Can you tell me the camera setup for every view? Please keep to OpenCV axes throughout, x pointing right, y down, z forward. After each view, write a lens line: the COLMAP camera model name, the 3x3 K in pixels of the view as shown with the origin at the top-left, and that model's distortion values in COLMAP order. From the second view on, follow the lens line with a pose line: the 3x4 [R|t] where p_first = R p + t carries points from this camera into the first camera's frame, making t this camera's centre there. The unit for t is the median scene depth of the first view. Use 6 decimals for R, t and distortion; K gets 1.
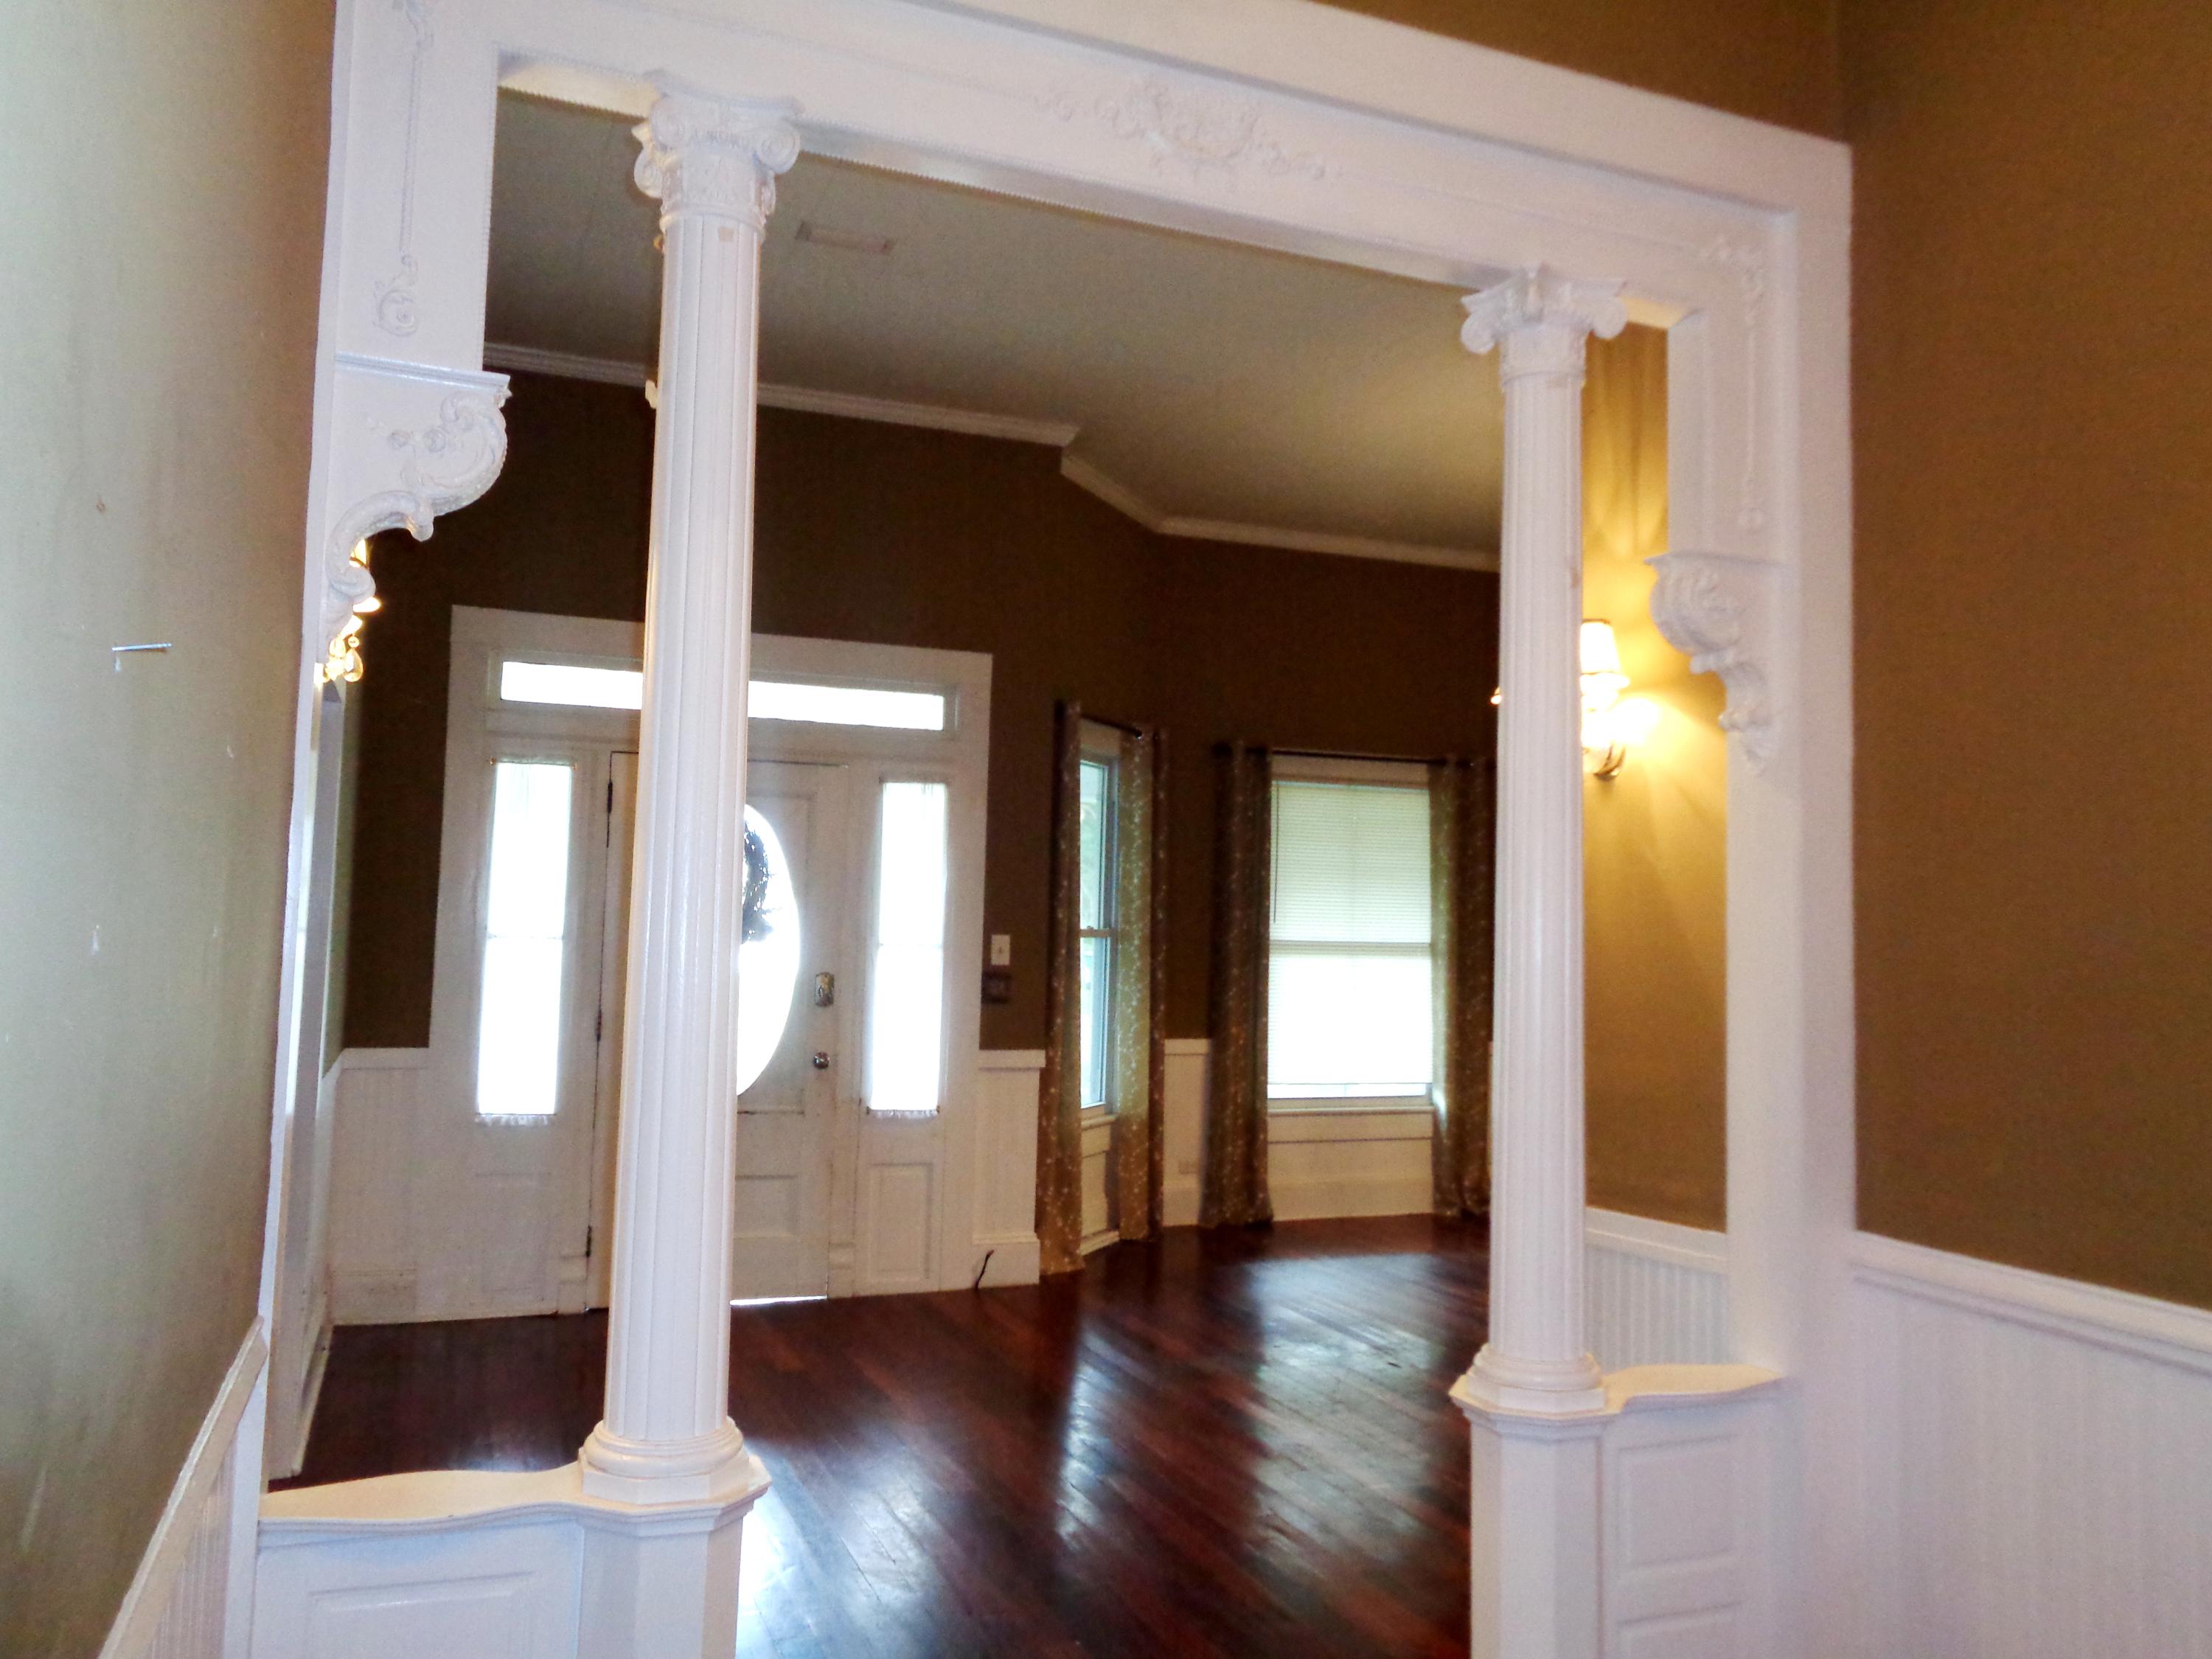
lens RADIAL K [[1663.1, 0, 1106.8], [0, 1663.1, 826.1], [0, 0, 1]] dist [0.009247, -0.003363]
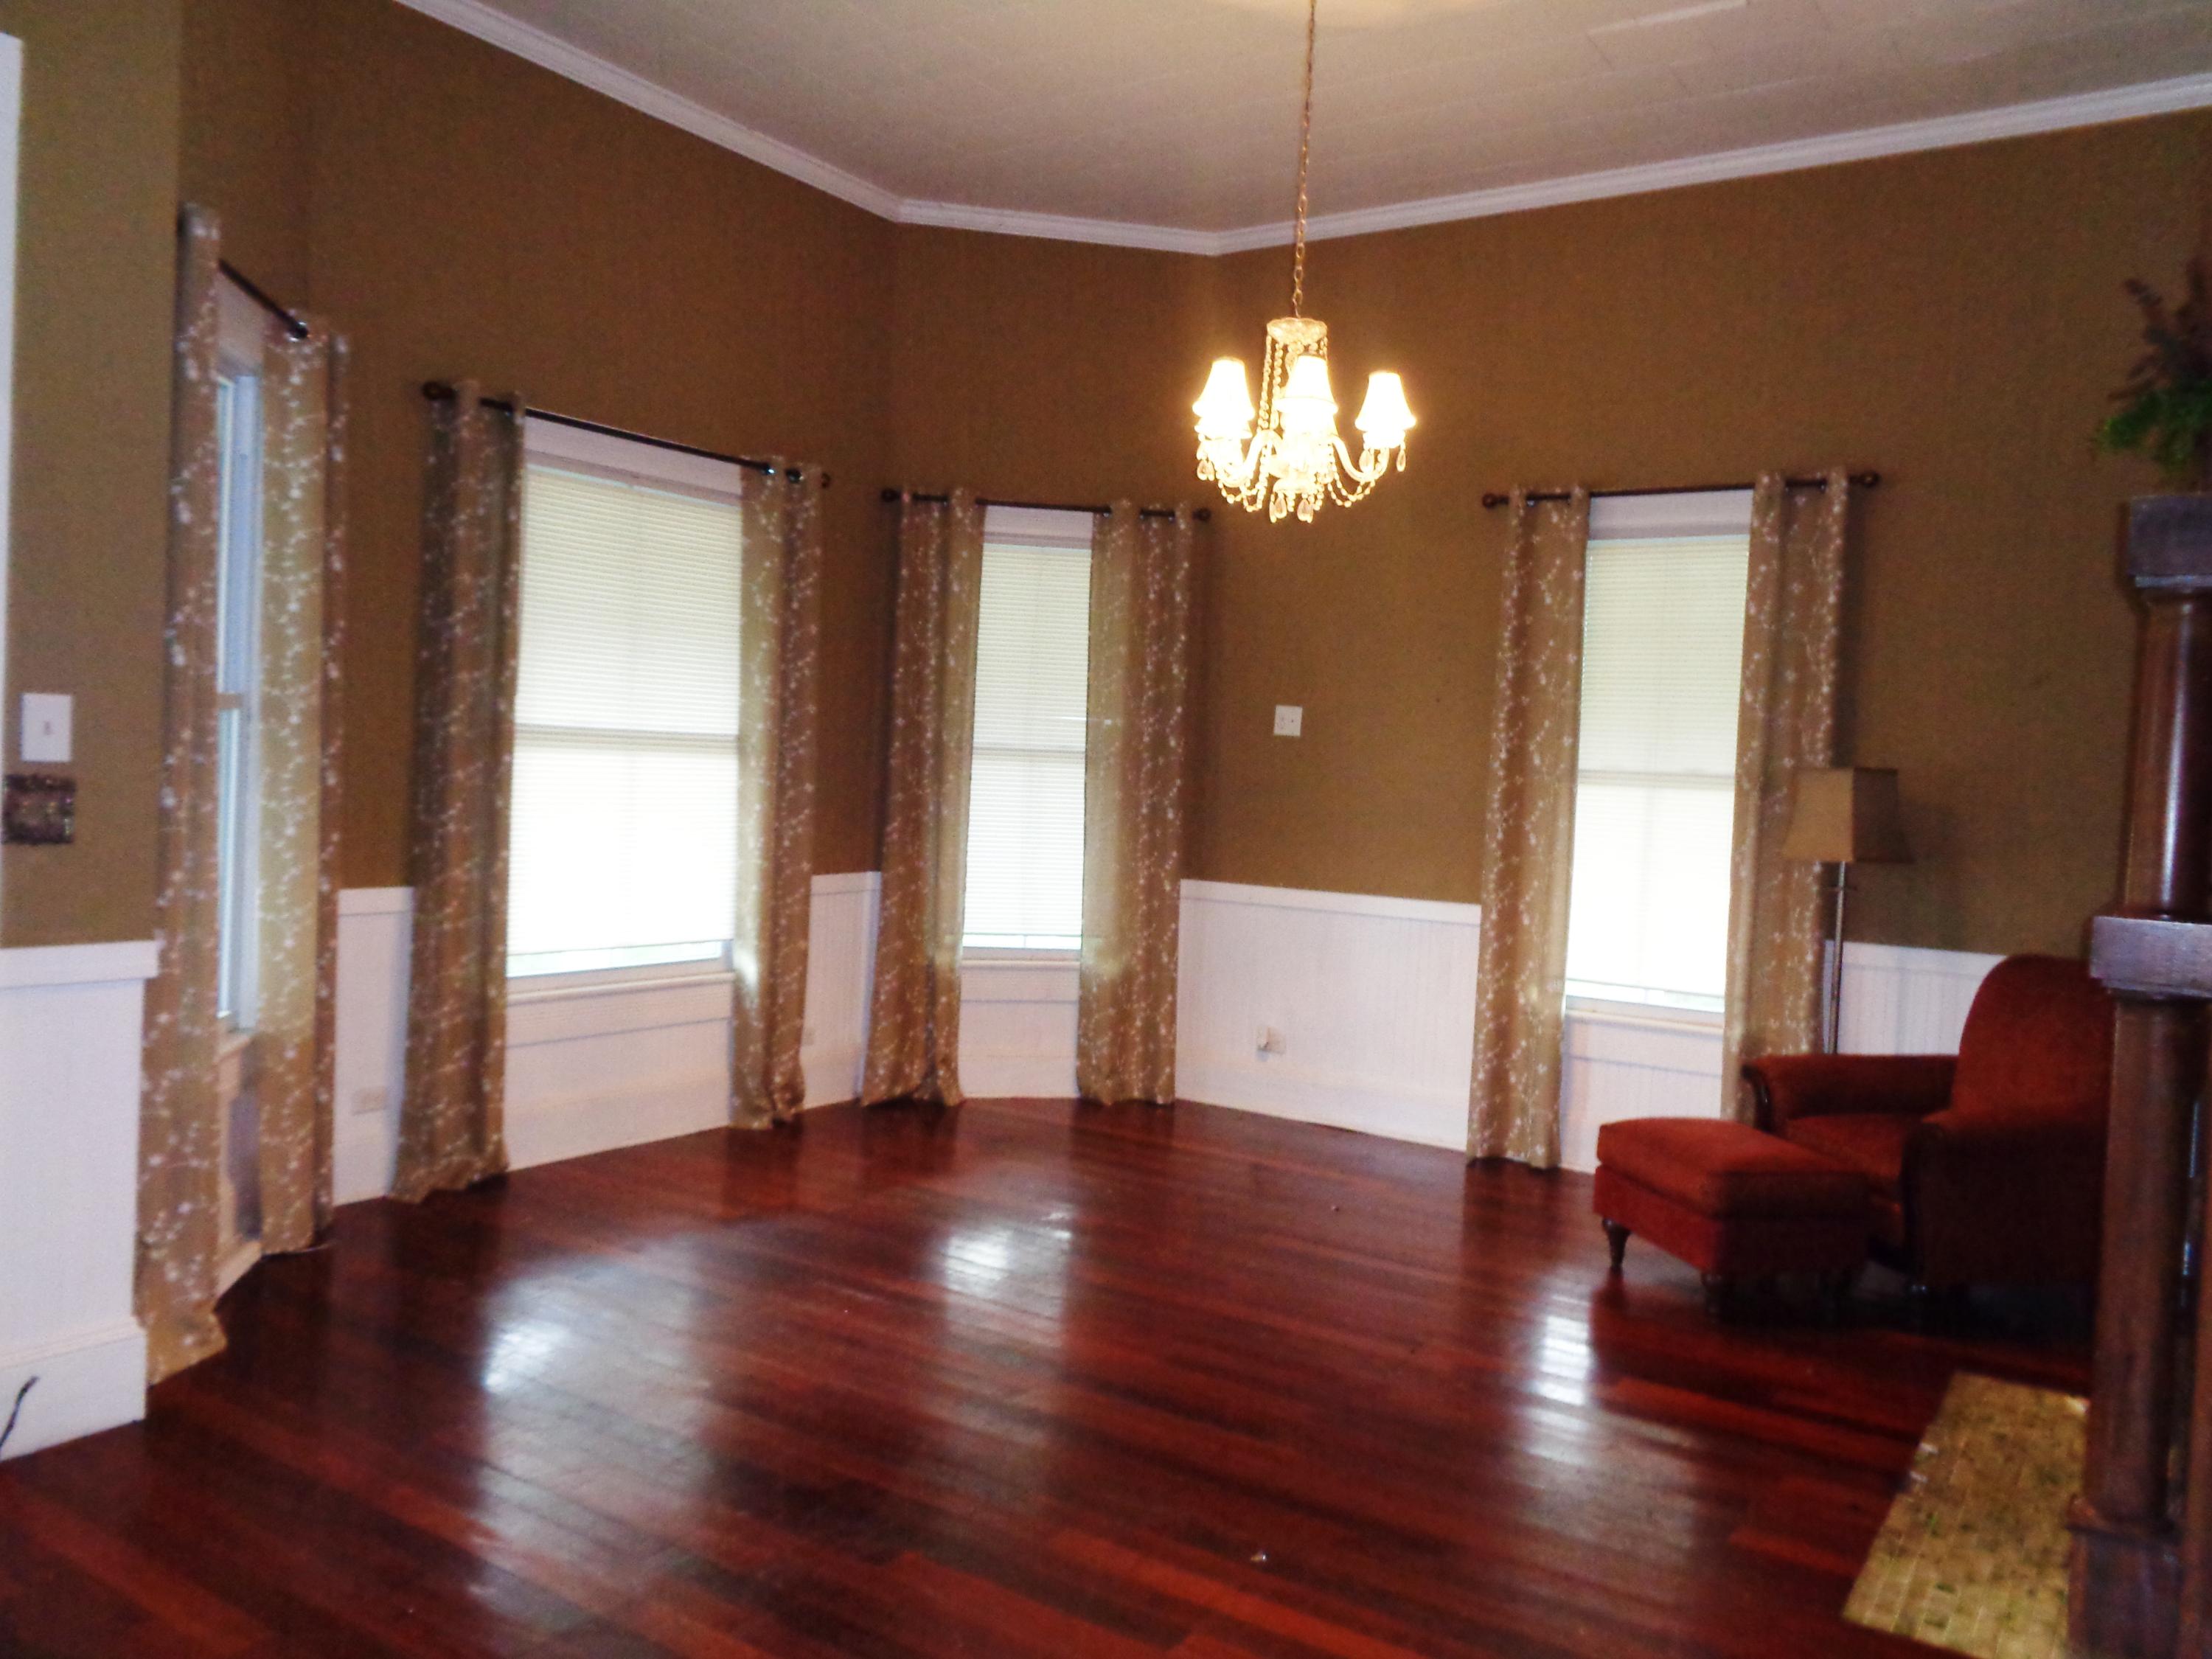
lens RADIAL K [[1663.1, 0, 1106.1], [0, 1663.1, 829.3], [0, 0, 1]] dist [0.009247, -0.003363]
pose [[0.825709, -0.001559, 0.564093, -0.067235], [-0.070471, 0.991877, 0.105894, 0.027432], [-0.559676, -0.127190, 0.818893, 0.377448]]
